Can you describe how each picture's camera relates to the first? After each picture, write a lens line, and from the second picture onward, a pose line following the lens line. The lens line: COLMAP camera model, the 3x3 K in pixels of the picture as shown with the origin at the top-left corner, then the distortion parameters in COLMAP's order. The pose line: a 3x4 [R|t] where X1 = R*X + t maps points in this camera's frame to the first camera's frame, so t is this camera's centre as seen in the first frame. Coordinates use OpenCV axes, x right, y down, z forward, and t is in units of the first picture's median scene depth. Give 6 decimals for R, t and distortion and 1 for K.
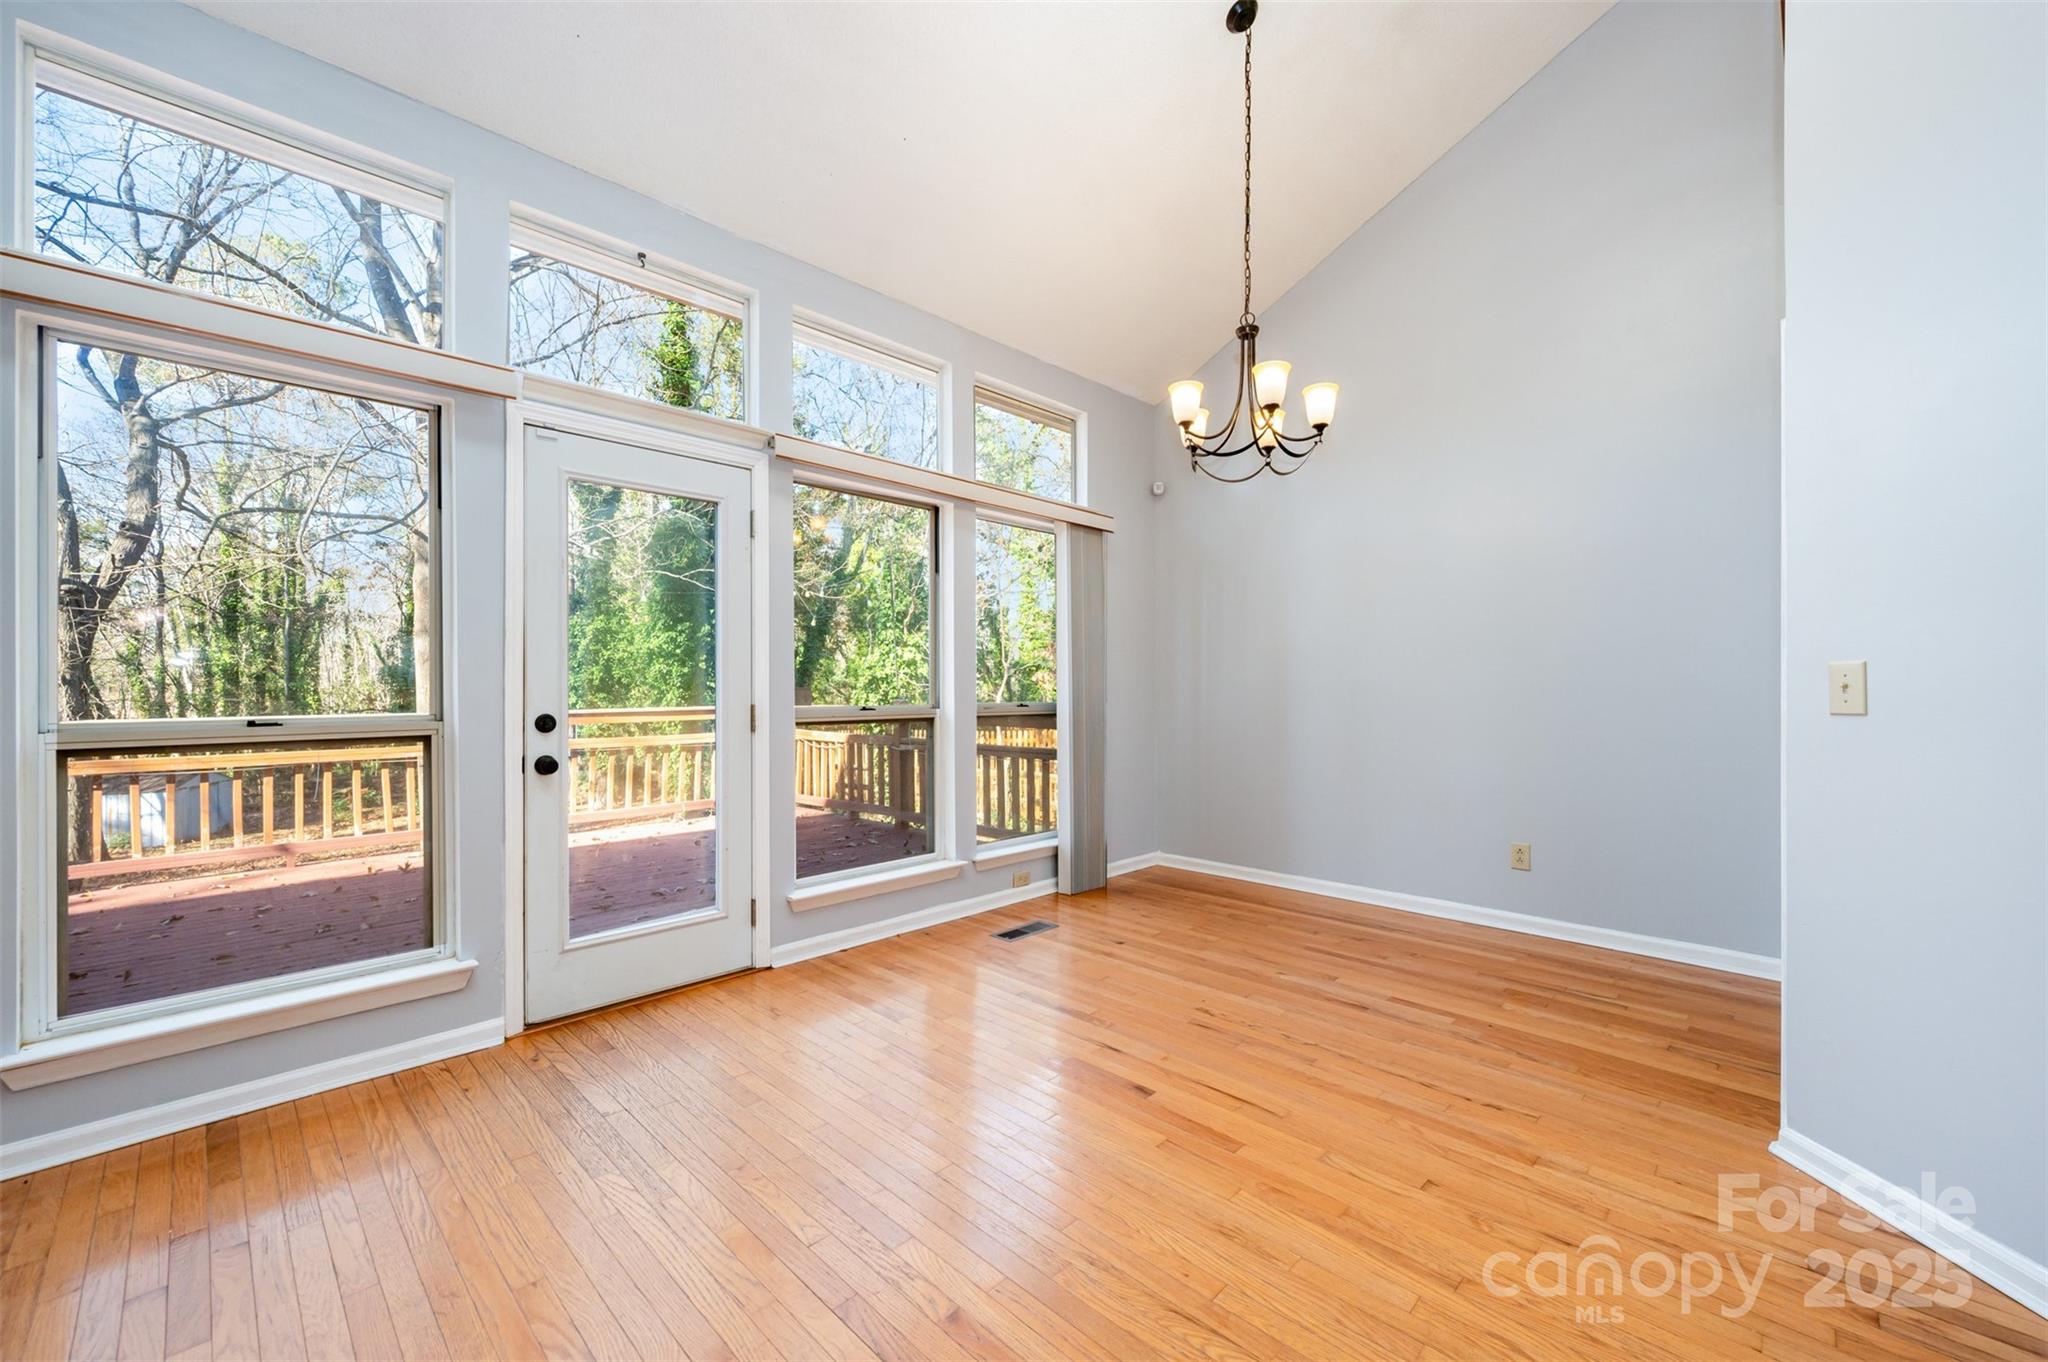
lens RADIAL K [[807.9, 0, 1018.7], [0, 807.9, 683.3], [0, 0, 1]] dist [0.000717, 0.000163]
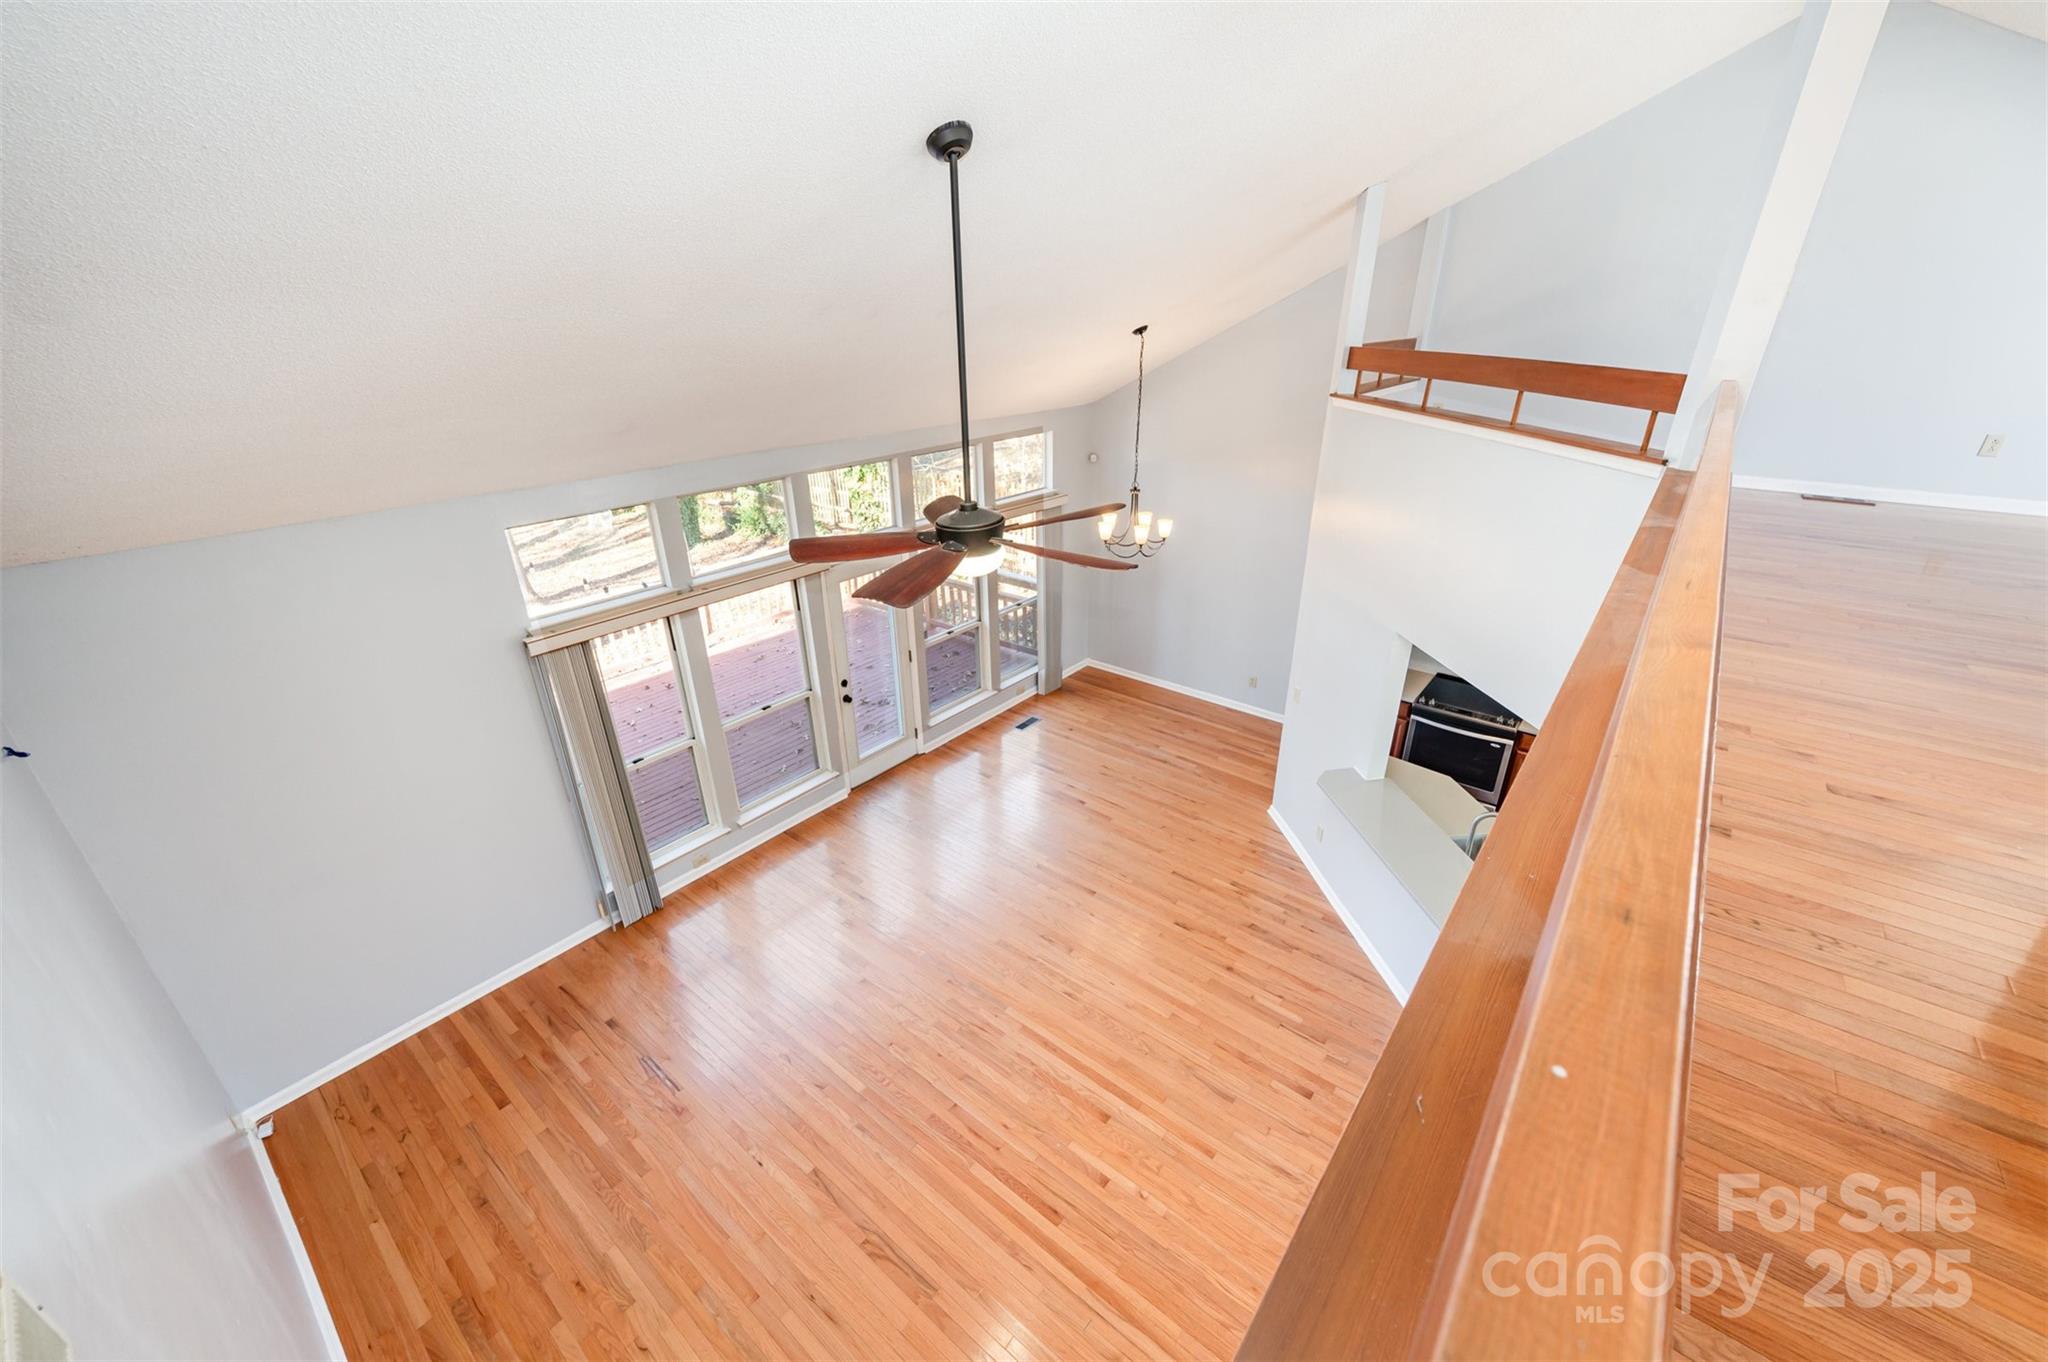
lens RADIAL K [[807.9, 0, 1014.7], [0, 807.9, 668.4], [0, 0, 1]] dist [0.000717, 0.000163]
pose [[0.996240, -0.047344, 0.072561, -0.169436], [0.014295, 0.915837, 0.401296, -0.672116], [-0.085453, -0.398749, 0.913070, -0.883438]]
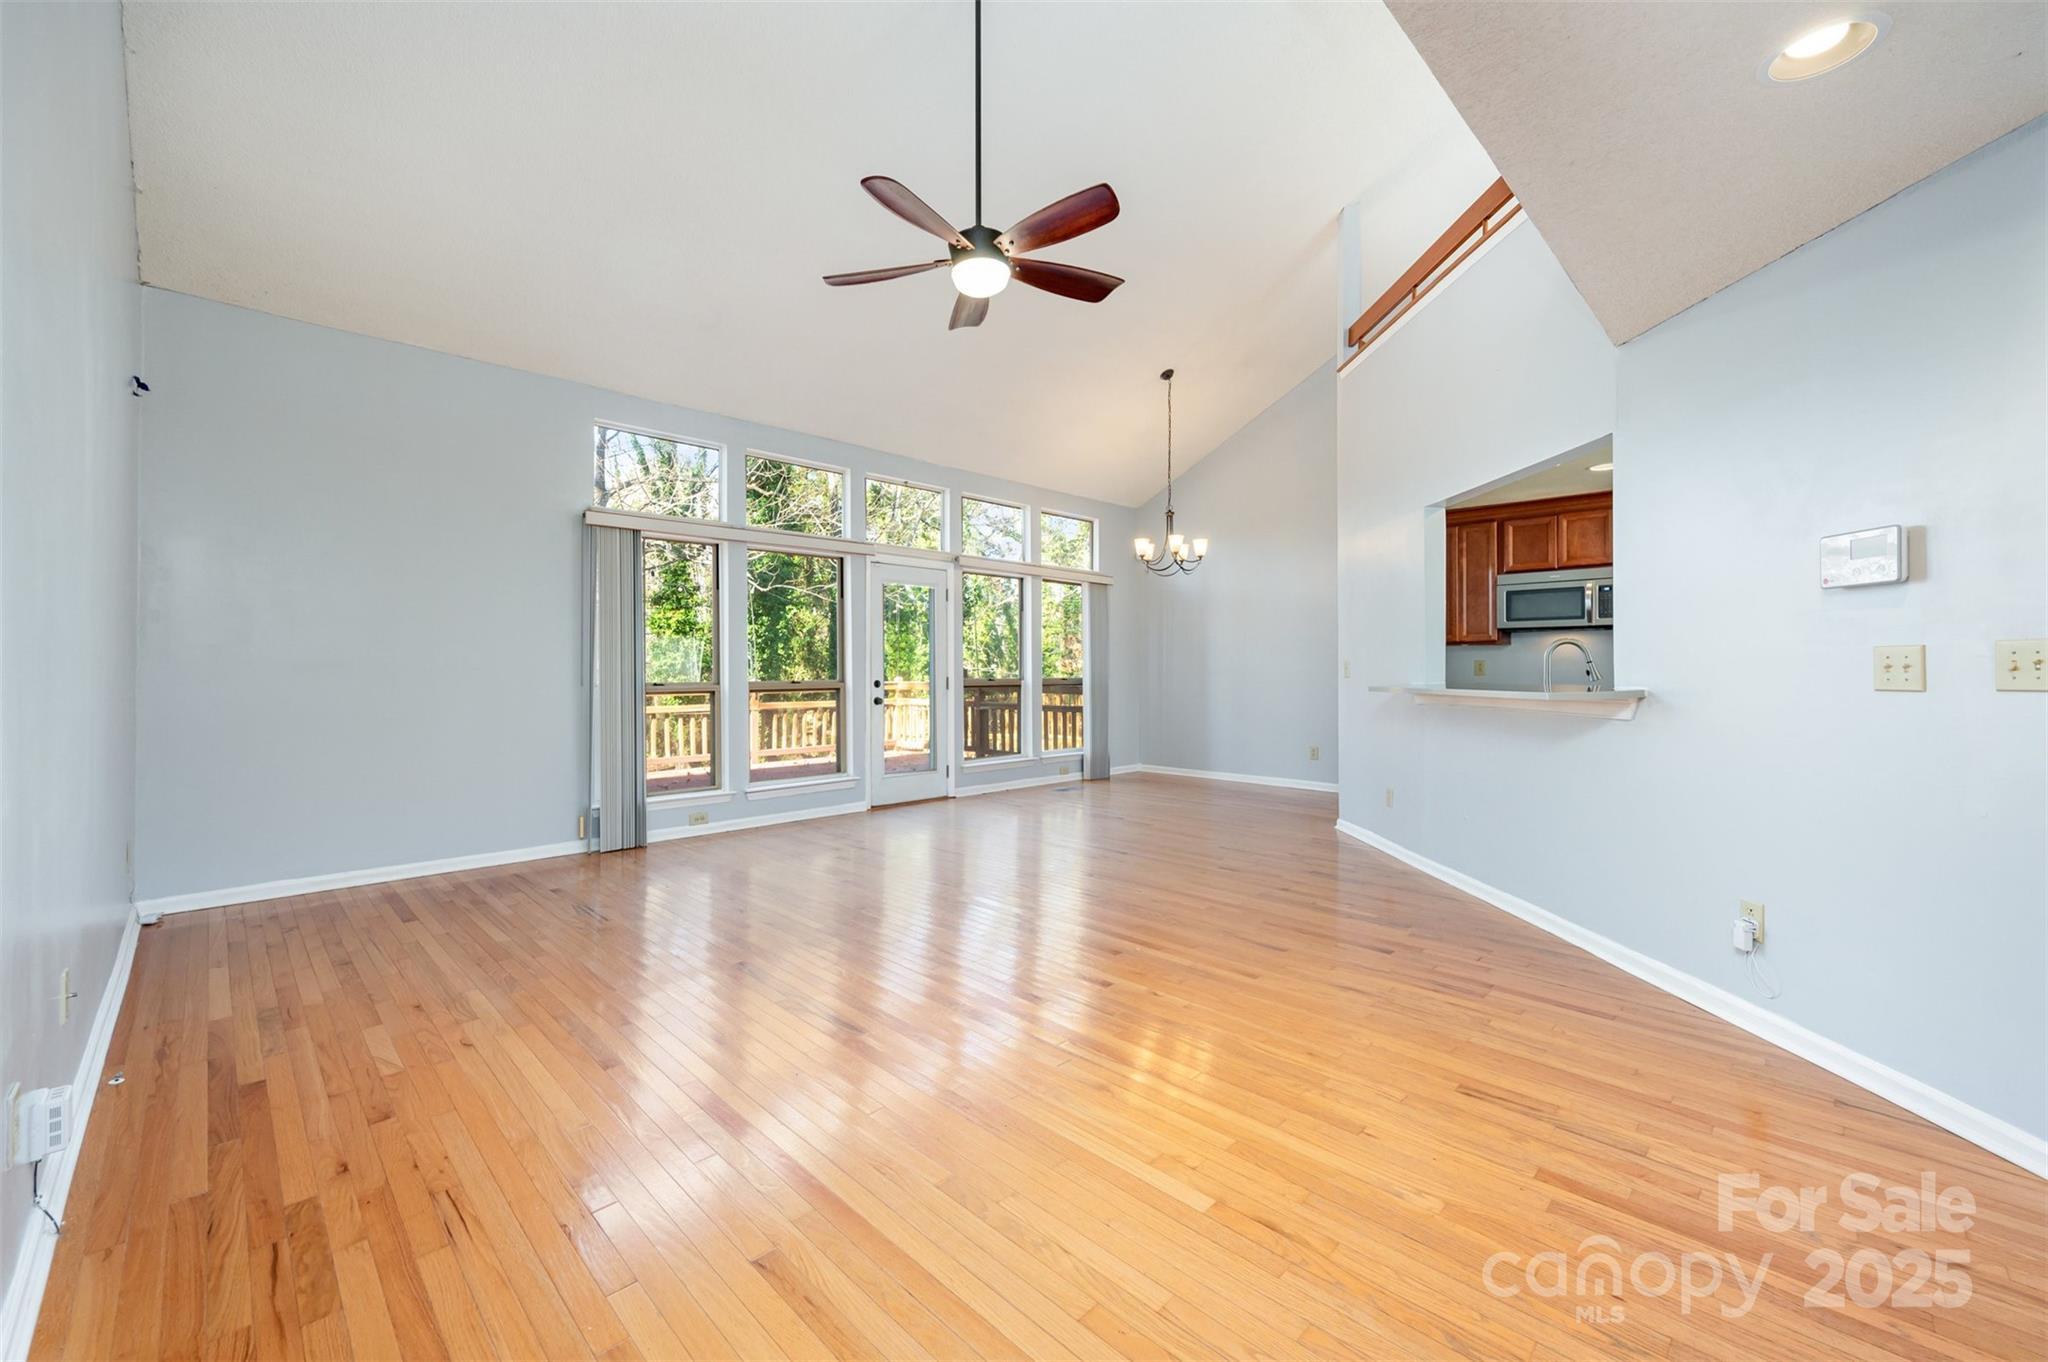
lens RADIAL K [[807.9, 0, 1011.2], [0, 807.9, 649.9], [0, 0, 1]] dist [0.000717, 0.000163]
pose [[0.999811, 0.000686, -0.019438, -0.092809], [-0.001106, 0.999766, -0.021583, -0.000737], [0.019419, 0.021600, 0.999578, -0.990164]]
